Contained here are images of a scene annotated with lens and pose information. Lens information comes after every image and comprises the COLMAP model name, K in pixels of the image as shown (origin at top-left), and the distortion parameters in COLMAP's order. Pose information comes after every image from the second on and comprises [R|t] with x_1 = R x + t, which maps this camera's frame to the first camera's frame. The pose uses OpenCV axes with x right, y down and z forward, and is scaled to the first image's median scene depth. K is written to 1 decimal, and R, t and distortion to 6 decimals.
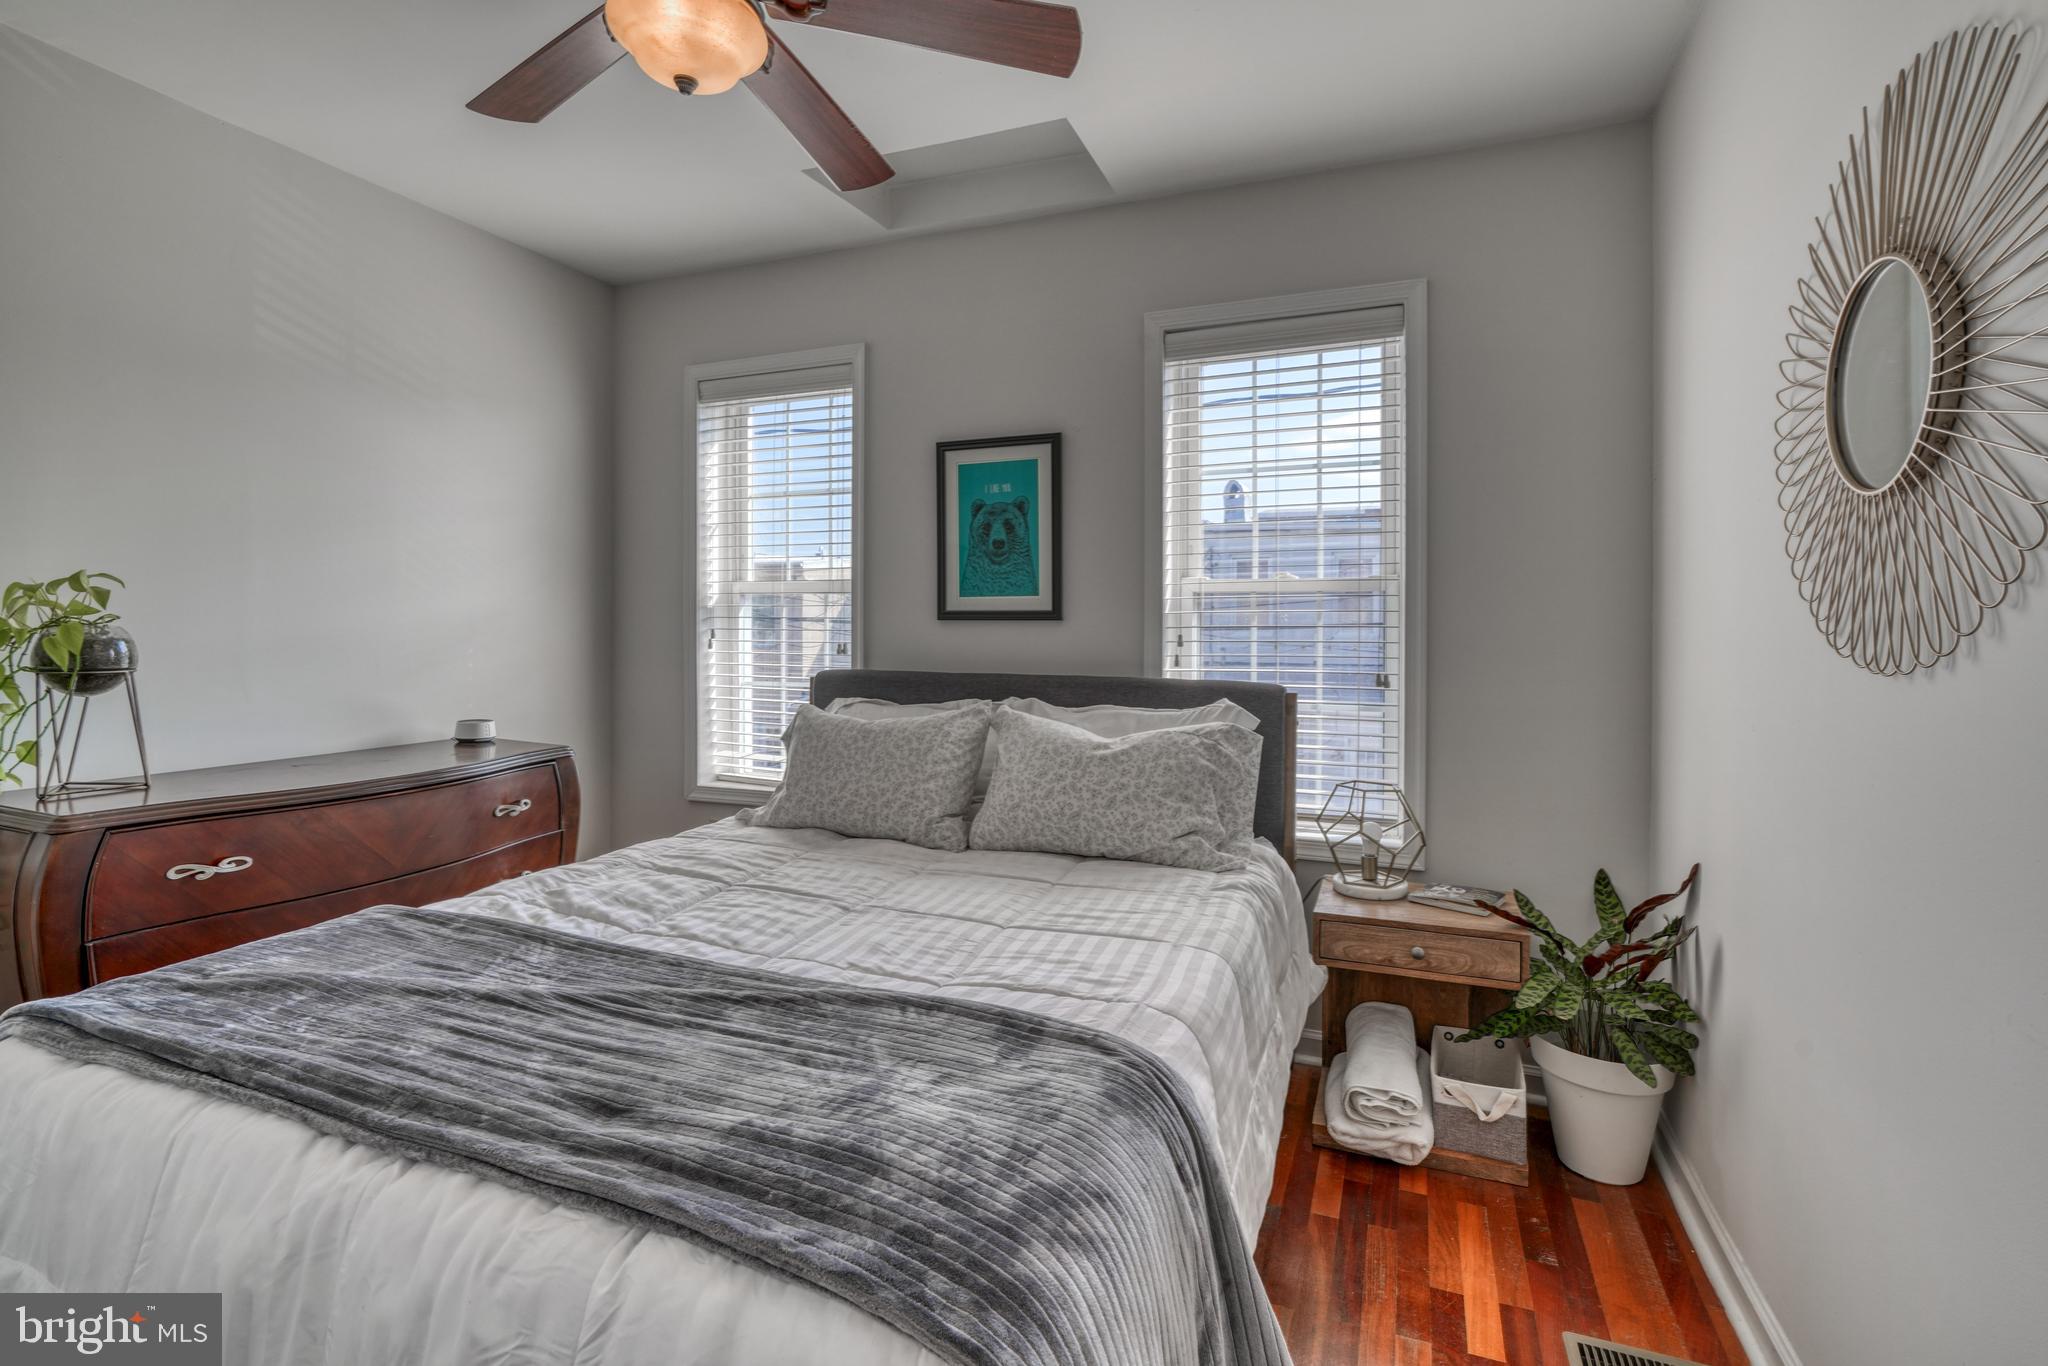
lens RADIAL K [[953.2, 0, 1033.0], [0, 953.2, 638.2], [0, 0, 1]] dist [-0.017525, 0.006300]
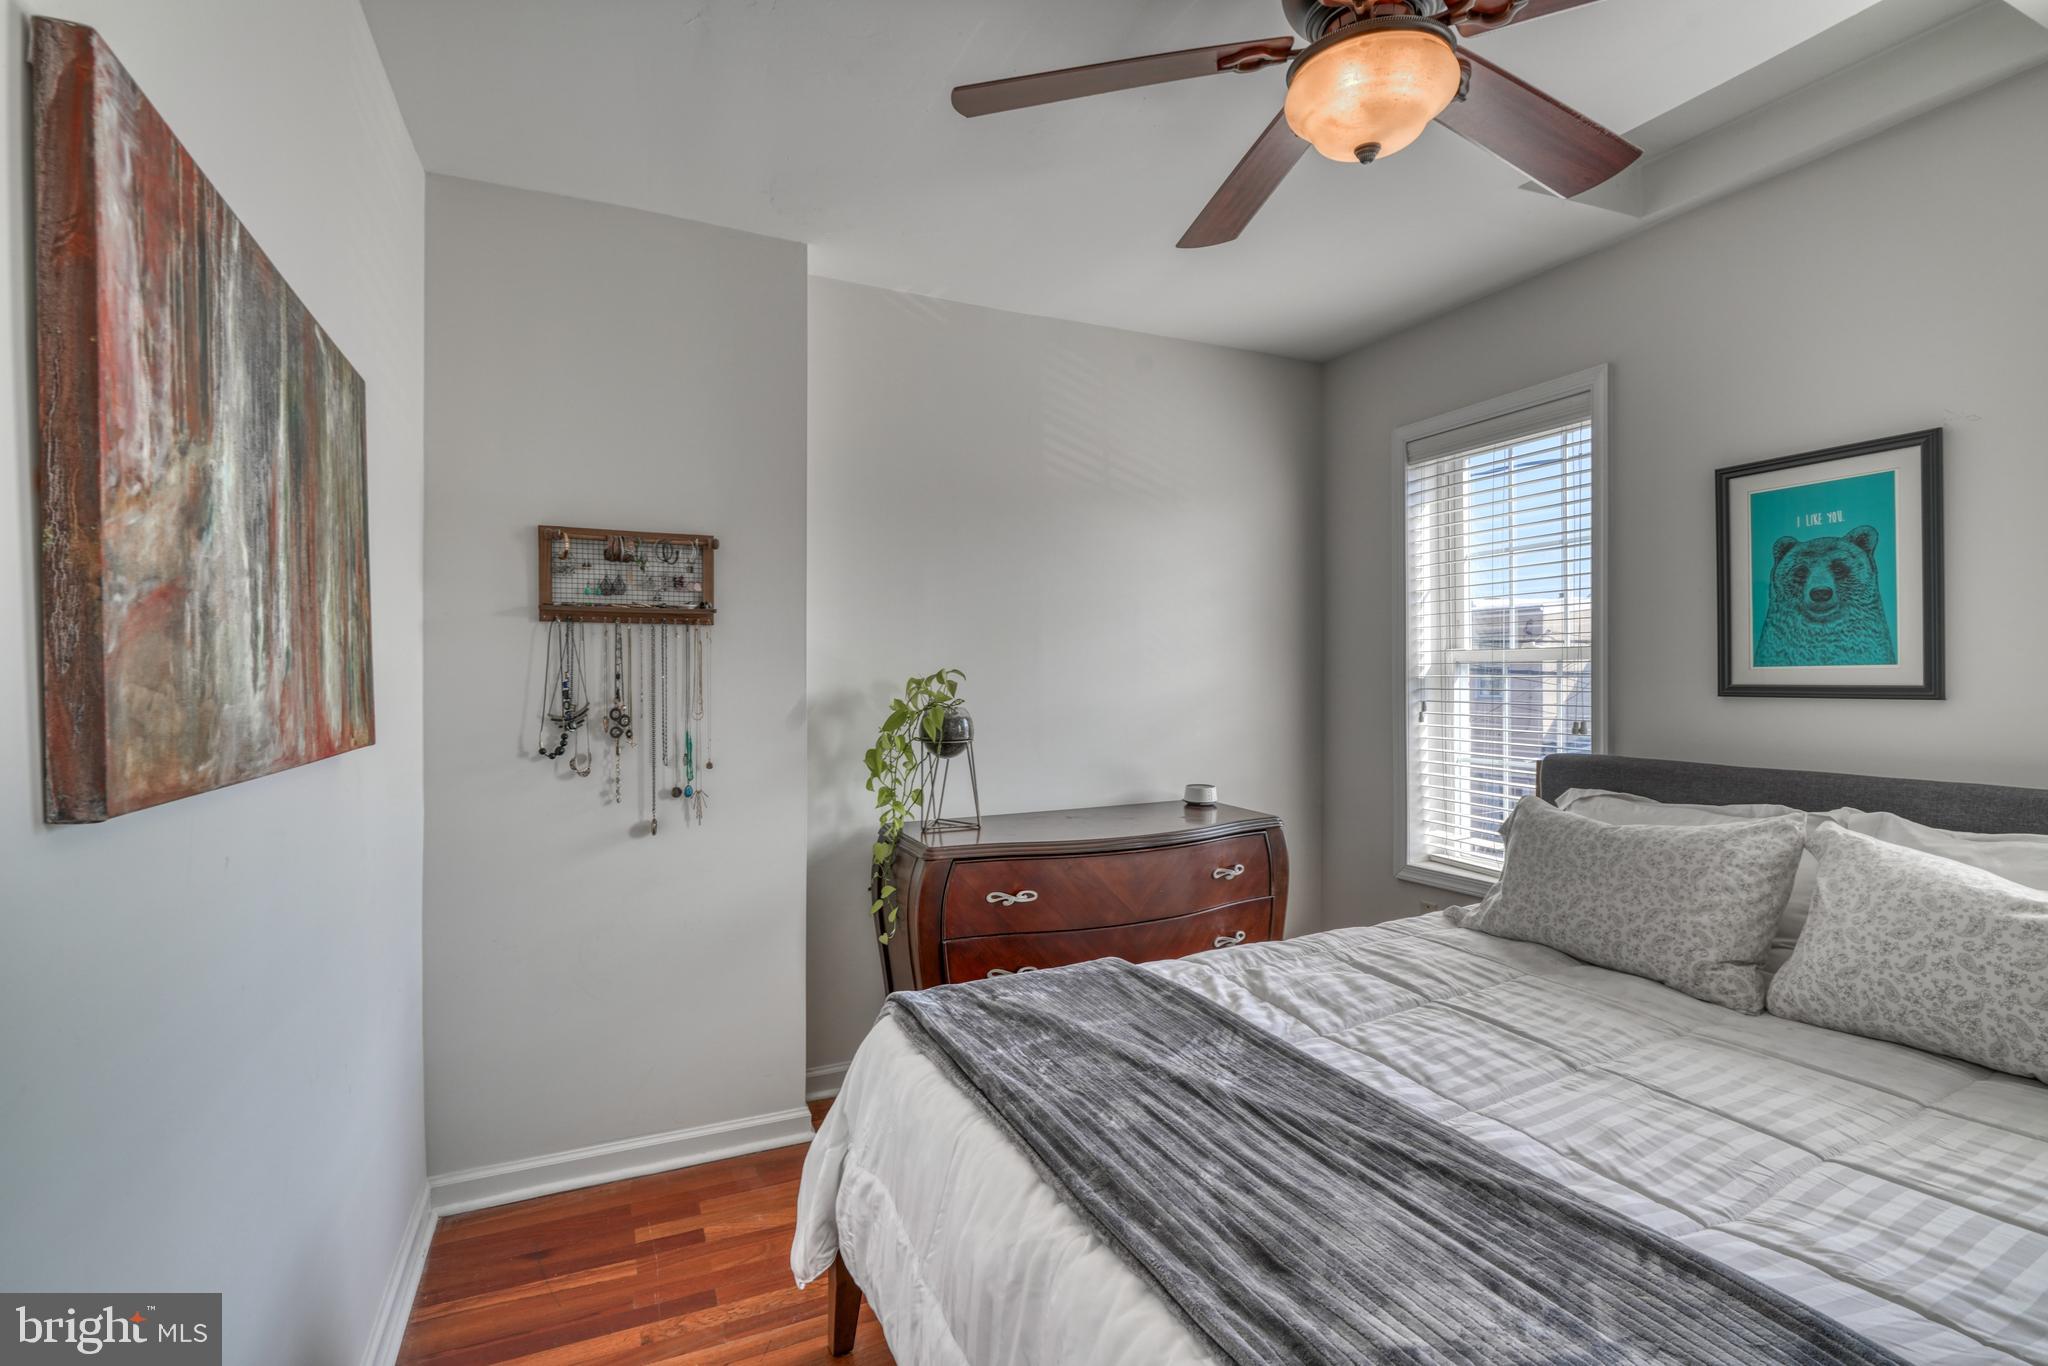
lens RADIAL K [[935.4, 0, 998.9], [0, 935.4, 688.5], [0, 0, 1]] dist [-0.011600, 0.006152]
pose [[0.720146, -0.001914, -0.693819, 0.006706], [0.003494, 0.999994, 0.000868, -0.039271], [0.693813, -0.003049, 0.720149, 0.056263]]
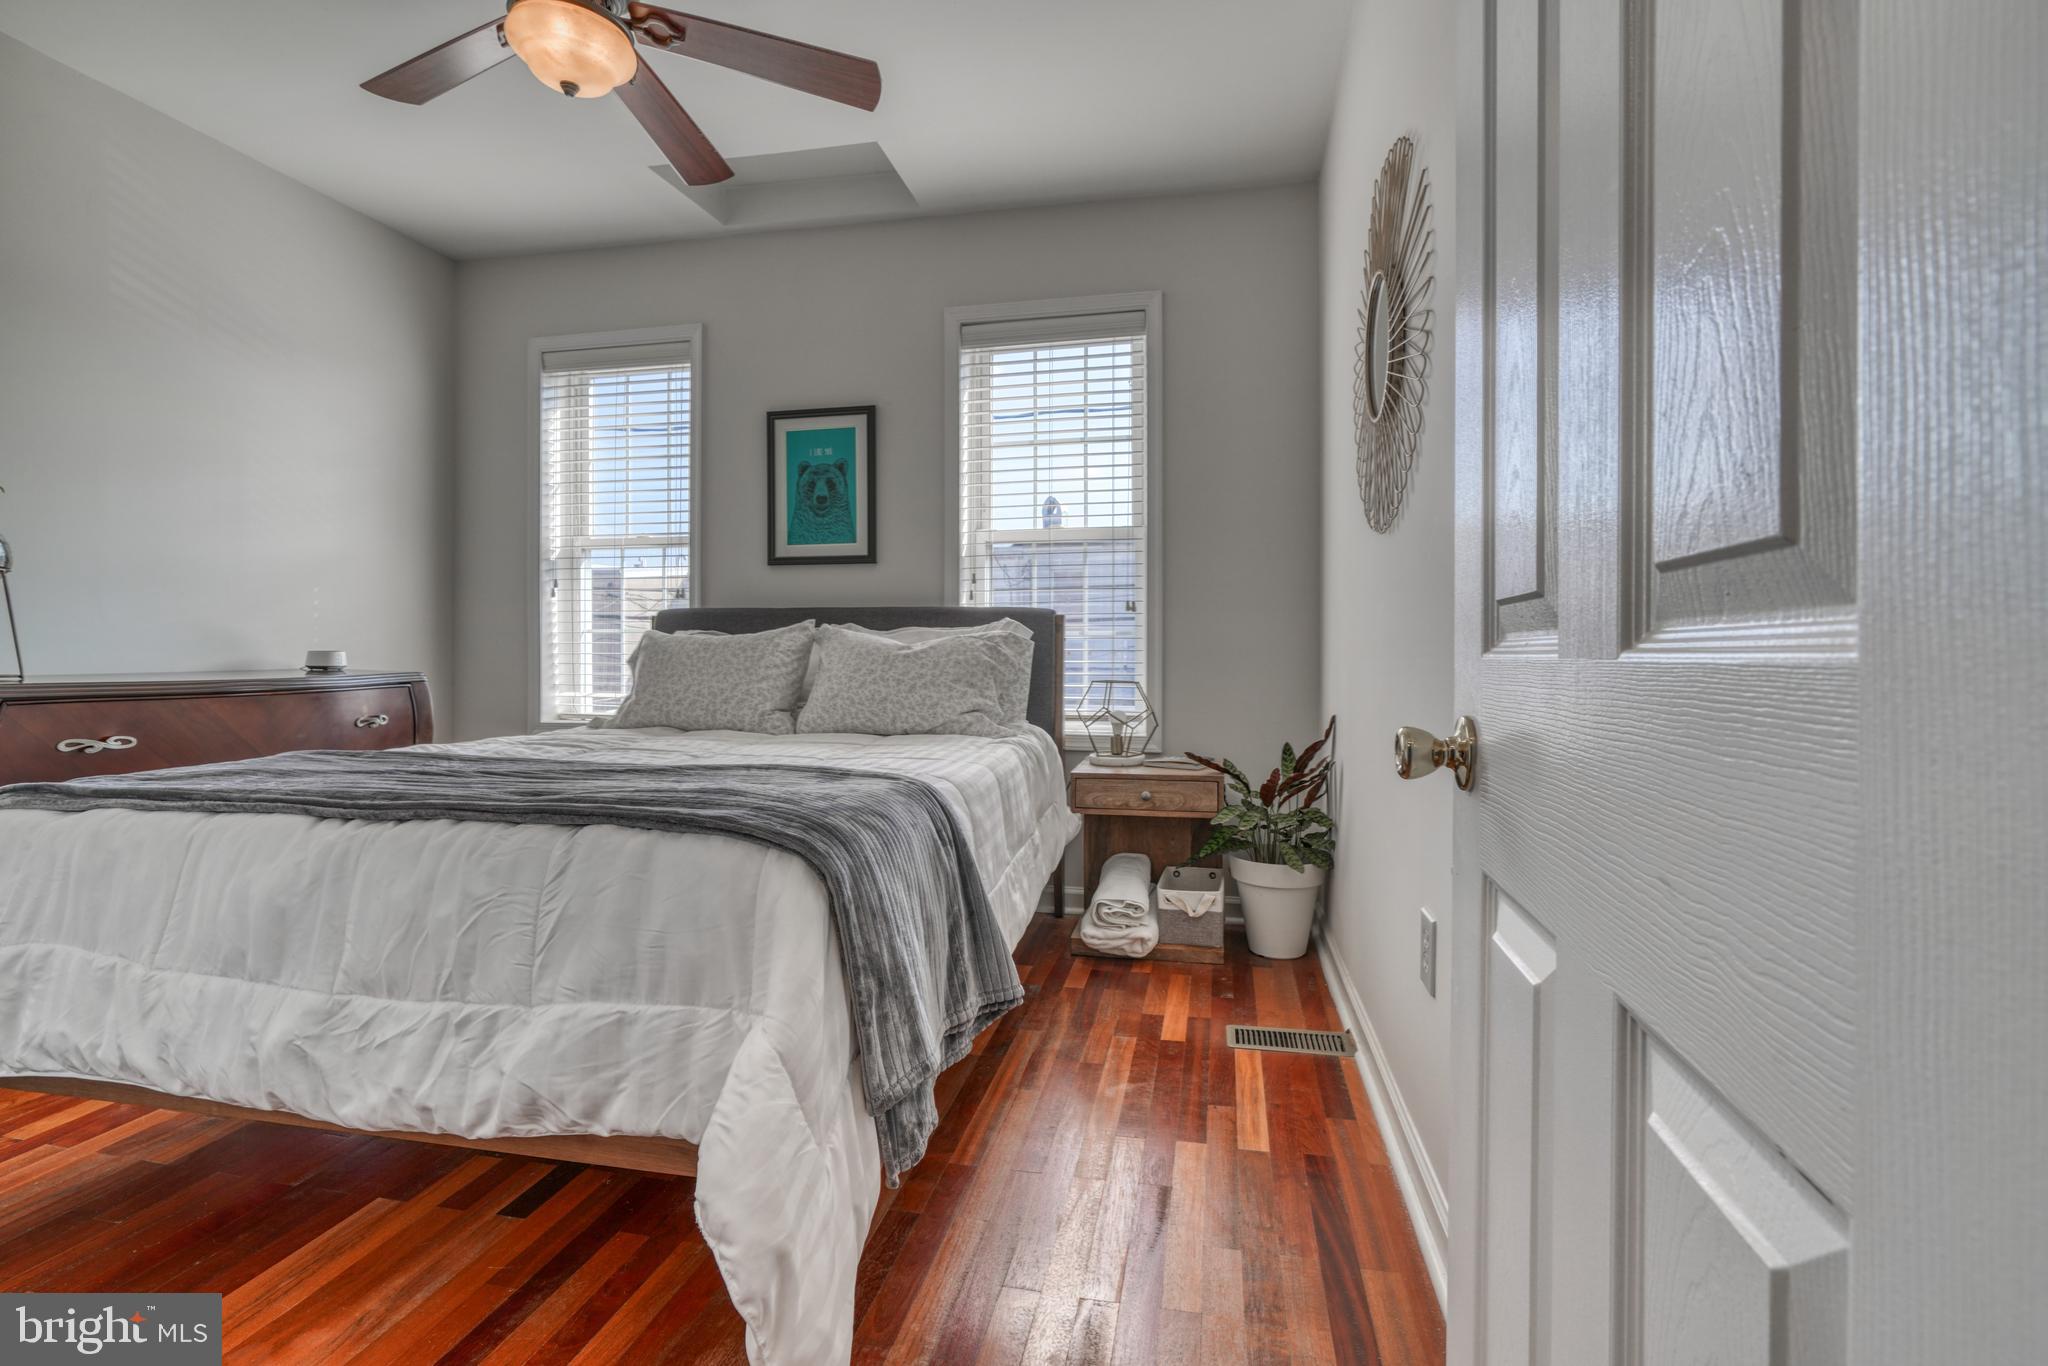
lens RADIAL K [[938.6, 0, 1019.6], [0, 938.6, 650.0], [0, 0, 1]] dist [-0.014775, 0.005488]
pose [[0.985868, -0.001050, 0.167521, 0.014116], [0.002231, 0.999974, -0.006864, 0.127635], [-0.167510, 0.007141, 0.985845, -0.235701]]
